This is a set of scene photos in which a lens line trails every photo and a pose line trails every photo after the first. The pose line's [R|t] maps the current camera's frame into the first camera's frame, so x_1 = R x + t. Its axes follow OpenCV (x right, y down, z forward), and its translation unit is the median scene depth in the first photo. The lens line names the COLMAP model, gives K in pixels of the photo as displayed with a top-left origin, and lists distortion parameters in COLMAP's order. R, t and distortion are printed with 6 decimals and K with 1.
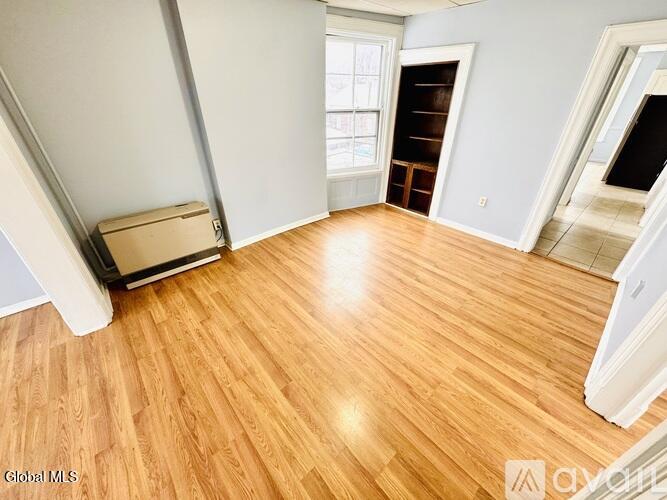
lens RADIAL K [[267.0, 0, 331.8], [0, 267.0, 249.5], [0, 0, 1]] dist [-0.003069, 0.000278]
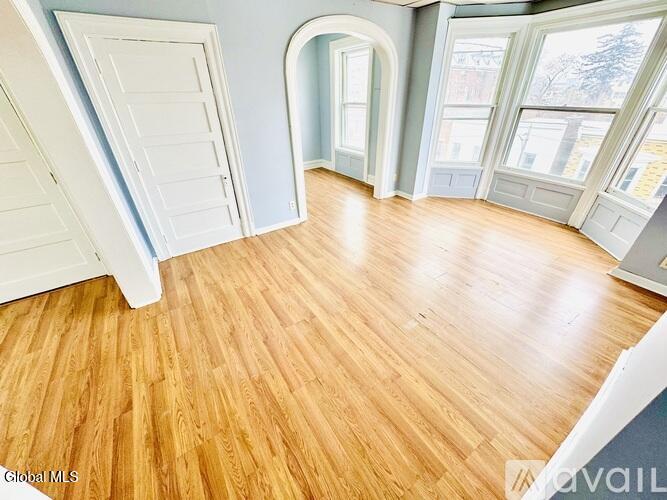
lens RADIAL K [[267.0, 0, 334.2], [0, 267.0, 249.7], [0, 0, 1]] dist [-0.003069, 0.000278]
pose [[-0.990446, -0.060302, 0.124020, -1.559540], [0.079330, 0.486484, 0.870081, -0.484708], [-0.112802, 0.871606, -0.477052, 0.842643]]
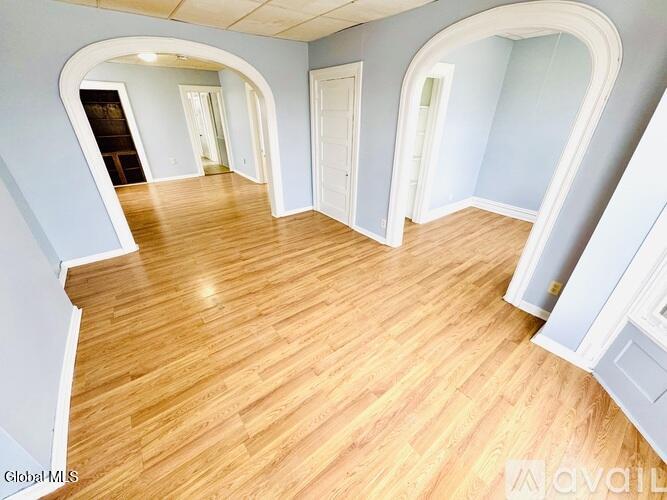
lens RADIAL K [[267.0, 0, 335.6], [0, 267.0, 251.7], [0, 0, 1]] dist [-0.003069, 0.000278]
pose [[0.065603, -0.474713, 0.877692, -3.032367], [0.495464, 0.778994, 0.384298, 0.393081], [-0.866148, 0.409654, 0.286307, -0.730705]]
